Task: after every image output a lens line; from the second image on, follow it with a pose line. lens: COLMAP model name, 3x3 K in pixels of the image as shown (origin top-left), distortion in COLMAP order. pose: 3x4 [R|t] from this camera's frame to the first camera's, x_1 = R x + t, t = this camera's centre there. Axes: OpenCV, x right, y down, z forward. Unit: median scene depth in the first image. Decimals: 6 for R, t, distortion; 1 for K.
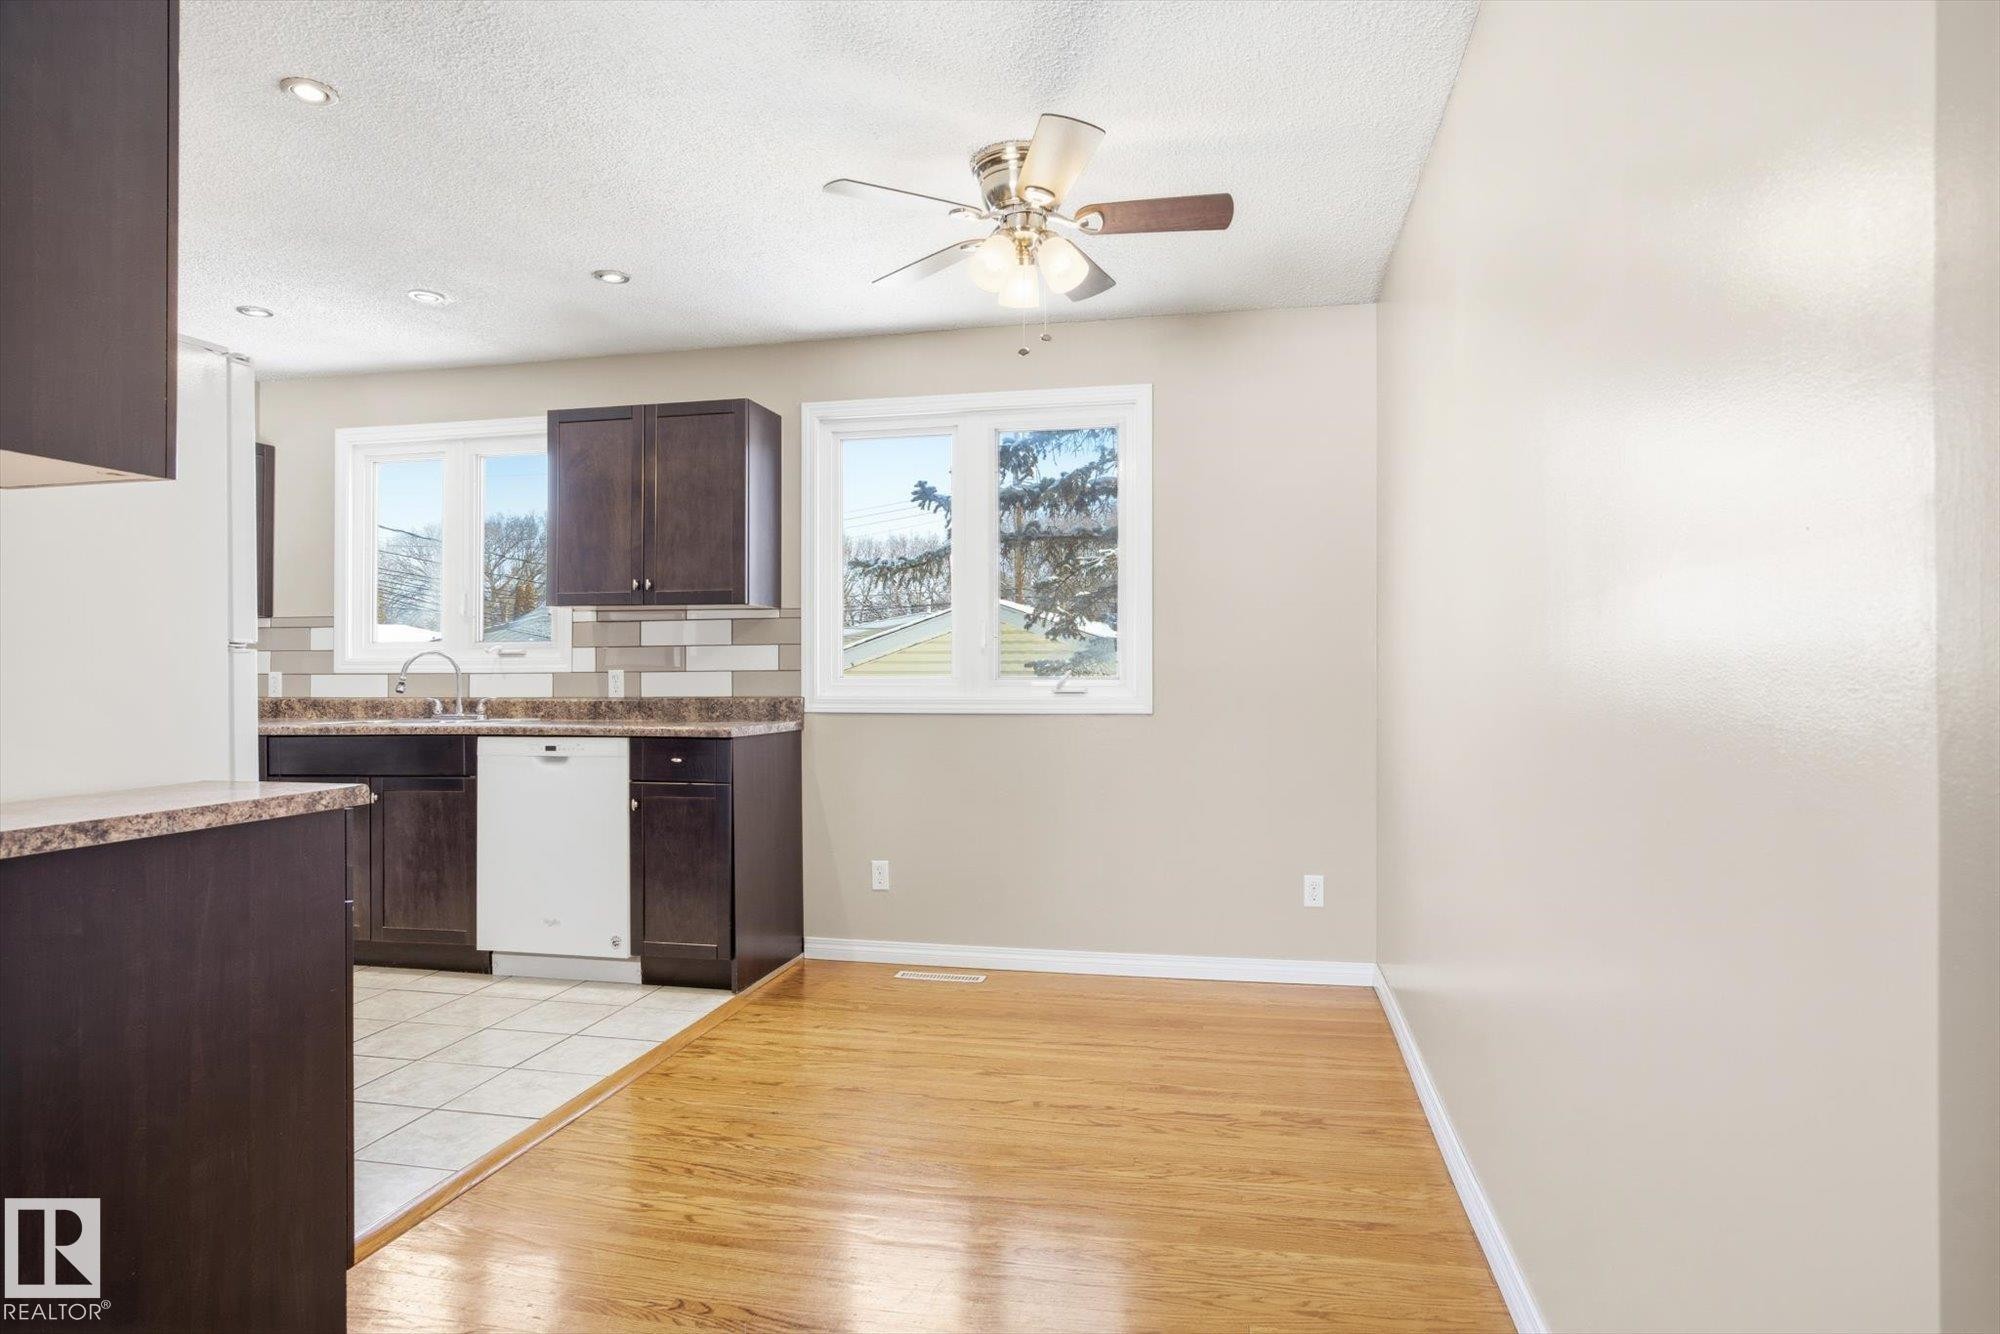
lens RADIAL K [[1044.3, 0, 1000.0], [0, 1044.3, 667.0], [0, 0, 1]] dist [-0.002277, -0.000392]
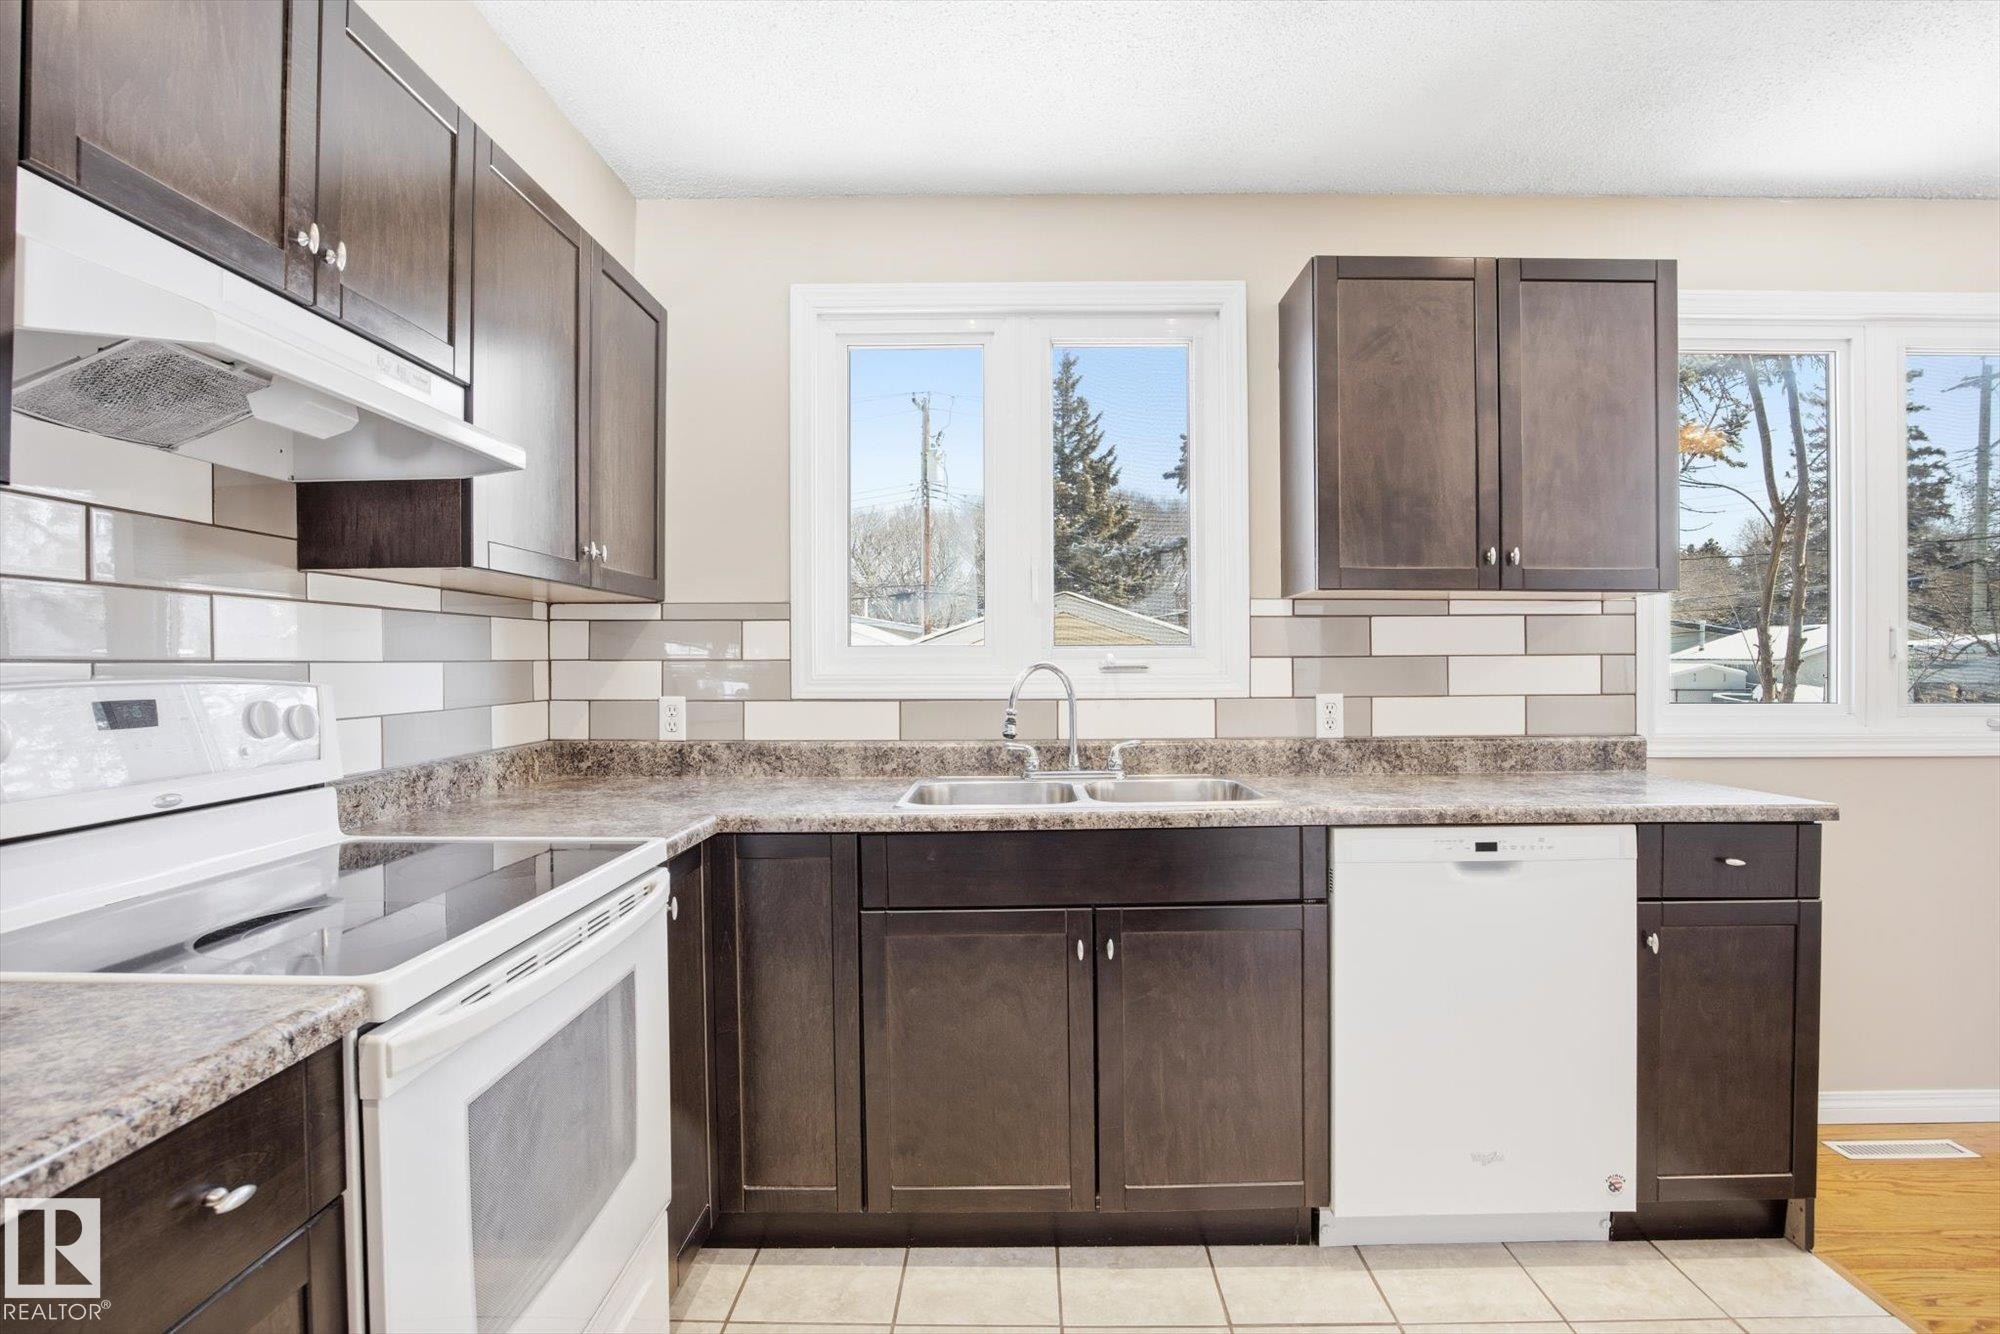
lens RADIAL K [[932.8, 0, 1000.0], [0, 932.8, 667.0], [0, 0, 1]] dist [-0.003301, -0.000426]
pose [[0.975558, -0.004277, 0.219700, -0.699271], [0.000941, 0.999883, 0.015285, -0.022454], [-0.219740, -0.014704, 0.975448, 0.508609]]
